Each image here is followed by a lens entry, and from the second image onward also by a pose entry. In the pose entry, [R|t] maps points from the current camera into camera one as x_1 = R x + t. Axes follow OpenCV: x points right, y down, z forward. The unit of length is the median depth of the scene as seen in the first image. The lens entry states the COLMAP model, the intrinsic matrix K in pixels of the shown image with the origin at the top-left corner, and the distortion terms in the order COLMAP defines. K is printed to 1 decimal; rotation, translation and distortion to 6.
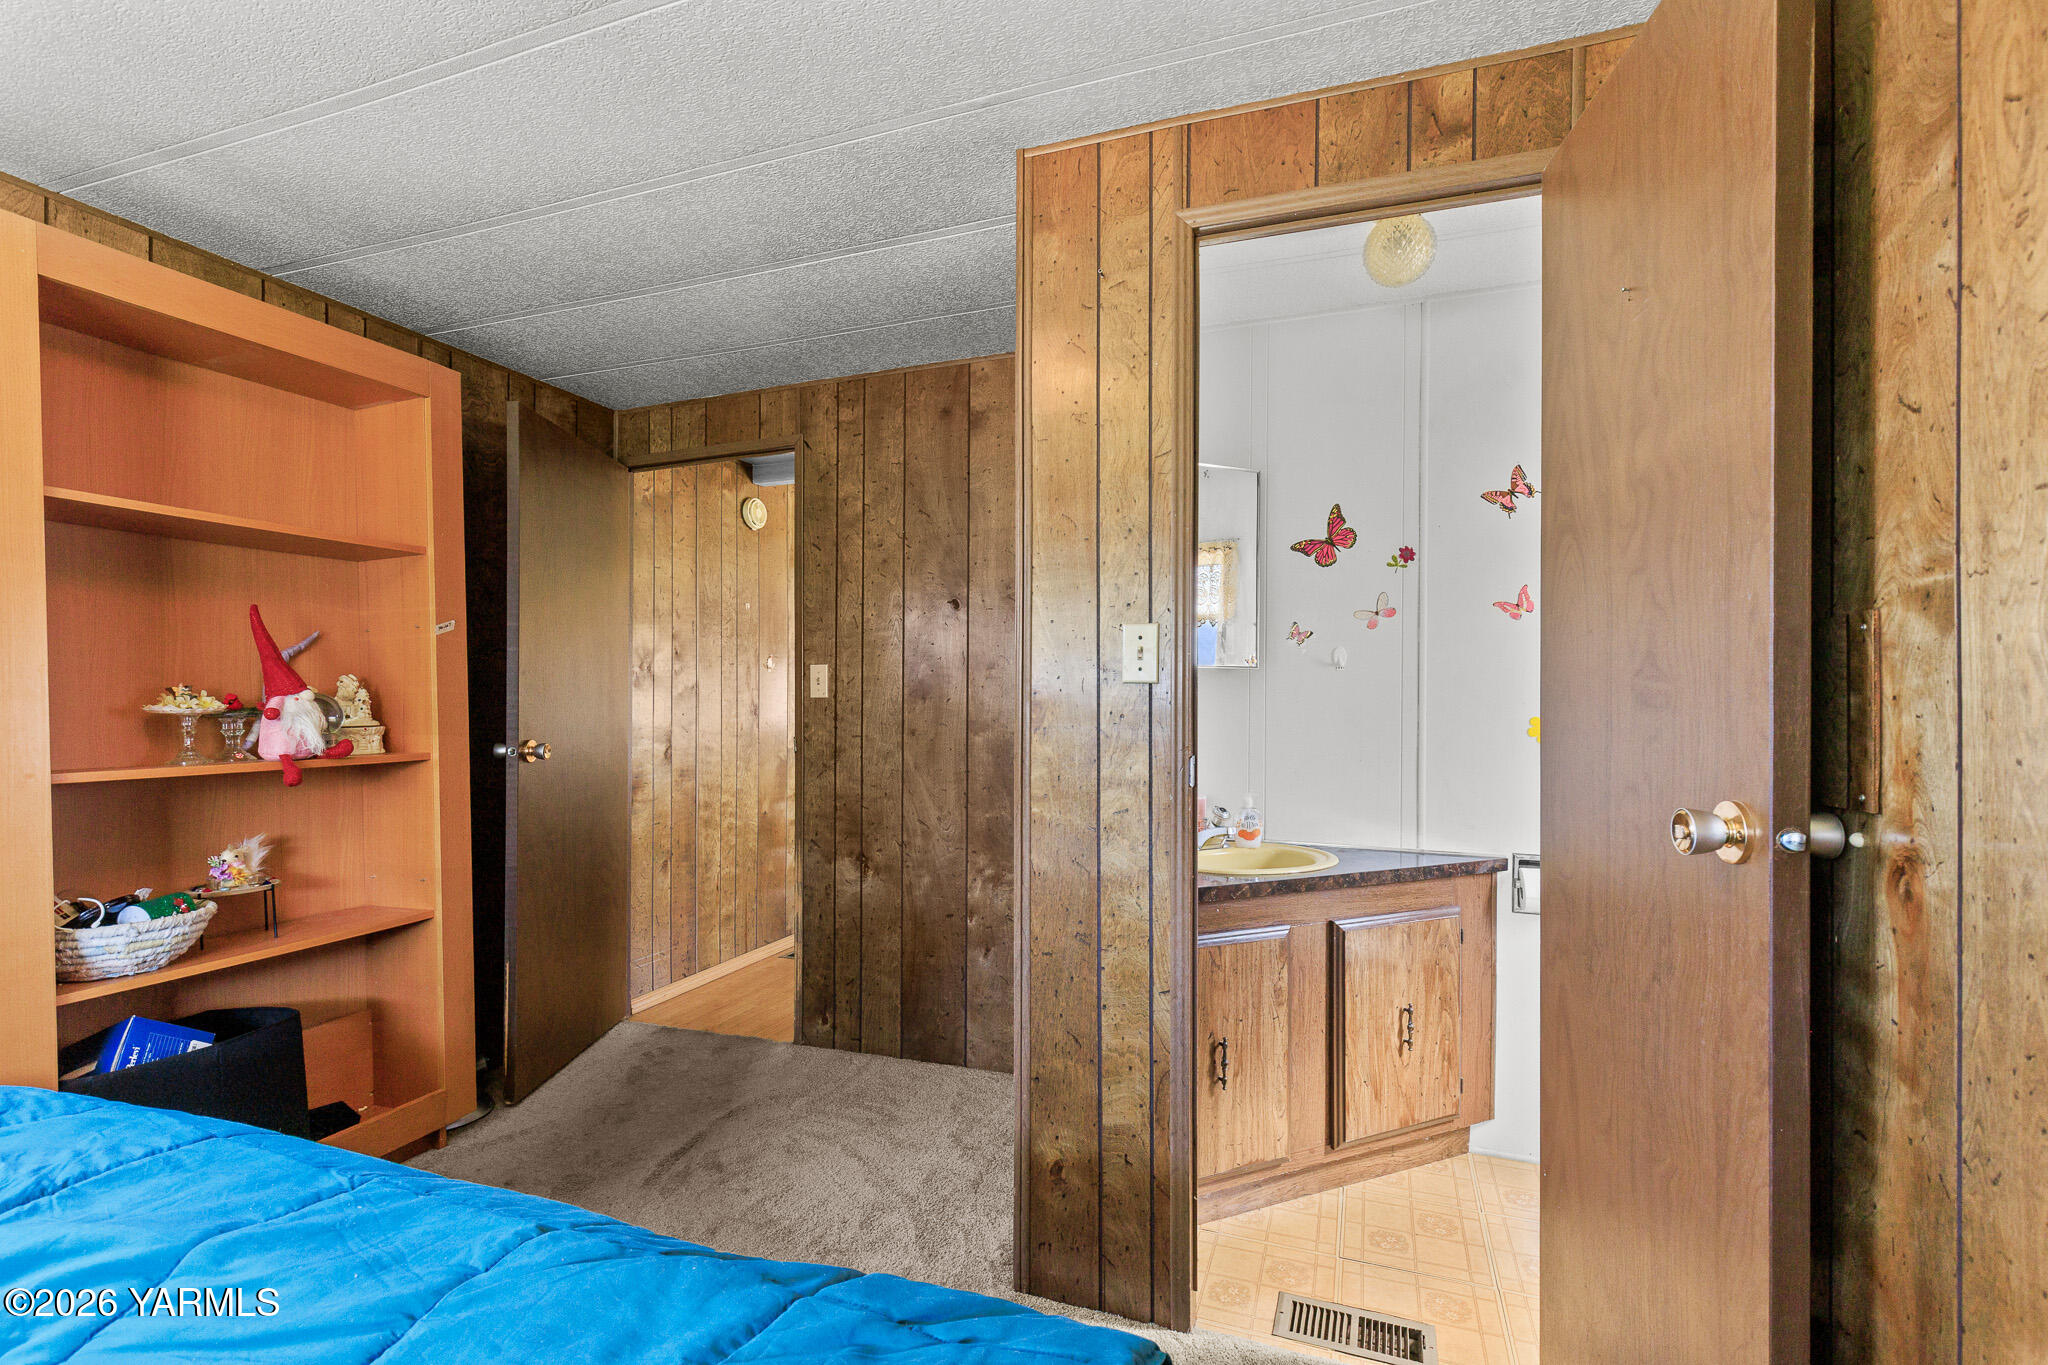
lens RADIAL K [[924.5, 0, 1021.1], [0, 924.5, 702.1], [0, 0, 1]] dist [0.005982, -0.001433]
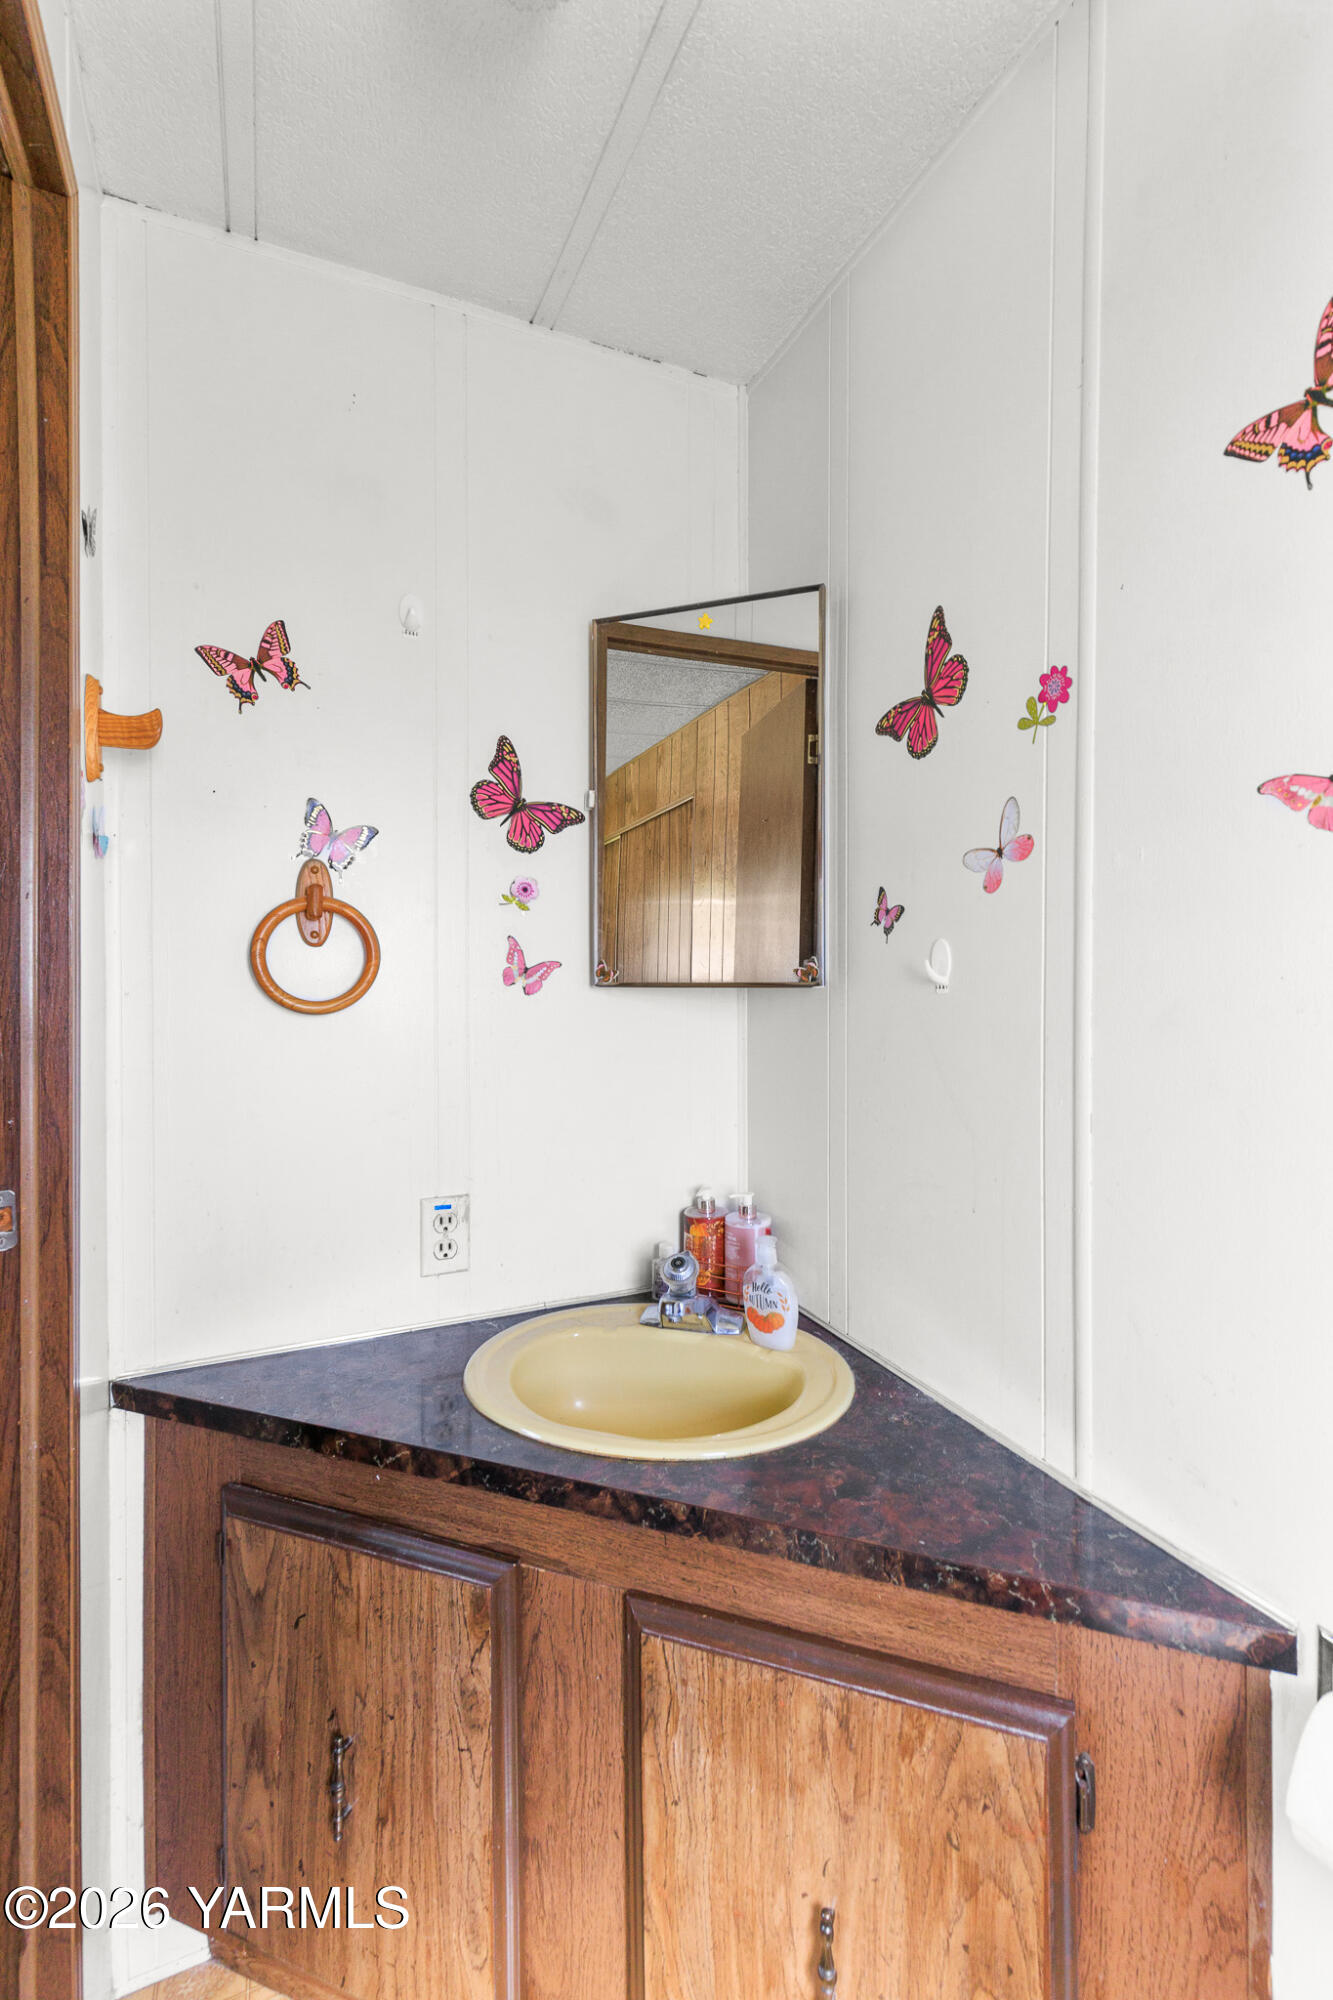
lens RADIAL K [[902.9, 0, 667.0], [0, 902.9, 996.3], [0, 0, 1]] dist [0.005982, -0.001433]
pose [[0.721288, 0.010385, -0.692558, 0.579303], [-0.006264, 0.999945, 0.008470, -0.038157], [0.692607, -0.001771, 0.721313, 0.649629]]
